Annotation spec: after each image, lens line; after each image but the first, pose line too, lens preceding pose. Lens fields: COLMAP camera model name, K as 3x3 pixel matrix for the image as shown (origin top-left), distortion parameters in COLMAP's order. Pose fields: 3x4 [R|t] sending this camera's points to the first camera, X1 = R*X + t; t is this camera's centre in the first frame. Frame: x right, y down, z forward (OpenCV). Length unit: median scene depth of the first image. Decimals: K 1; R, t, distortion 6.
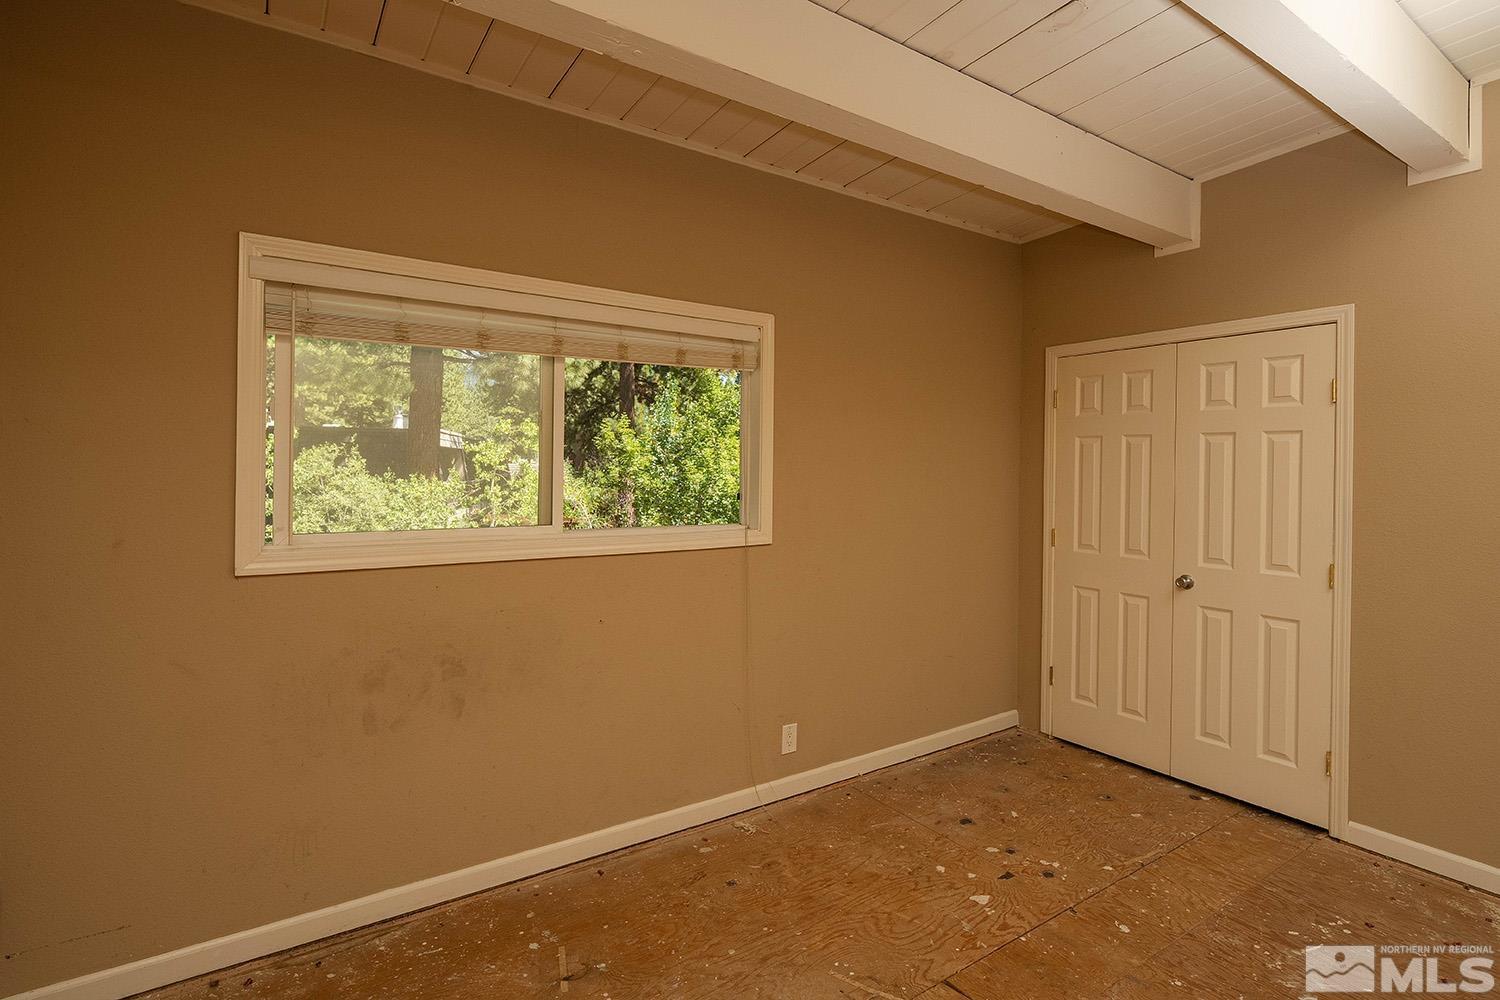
lens RADIAL K [[720.9, 0, 761.5], [0, 720.9, 476.9], [0, 0, 1]] dist [0.002323, -0.004533]
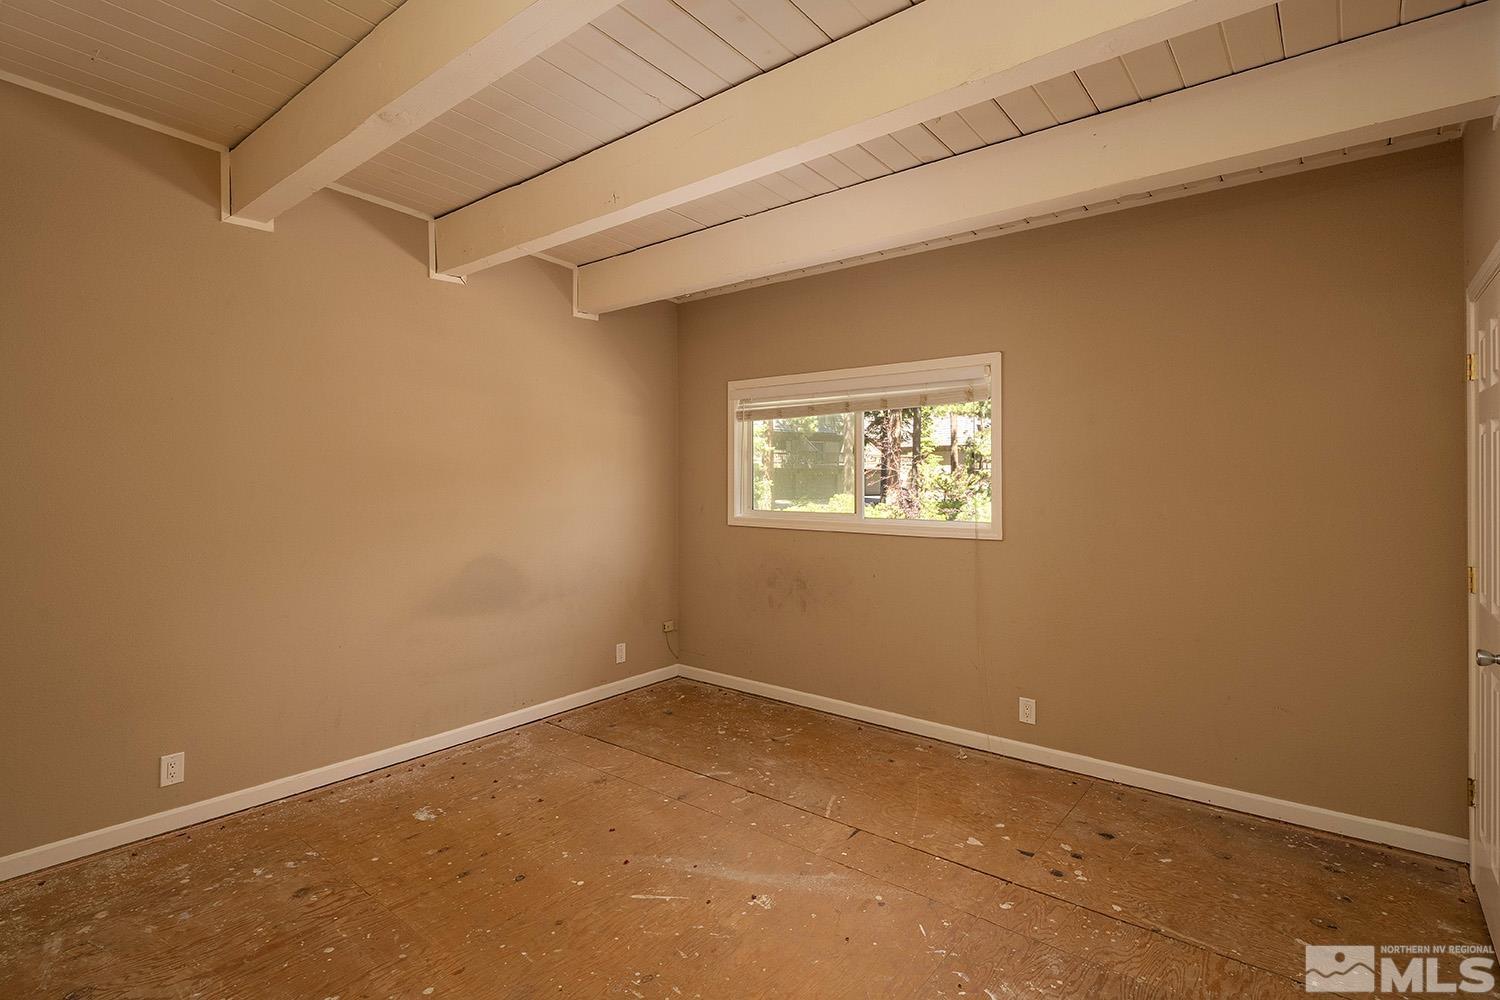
lens RADIAL K [[720.9, 0, 748.3], [0, 720.9, 488.3], [0, 0, 1]] dist [0.002323, -0.004533]
pose [[0.295627, 0.006136, -0.955284, 1.171676], [-0.005257, 0.999975, 0.004797, 0.001591], [0.955289, 0.003604, 0.295652, 0.260870]]
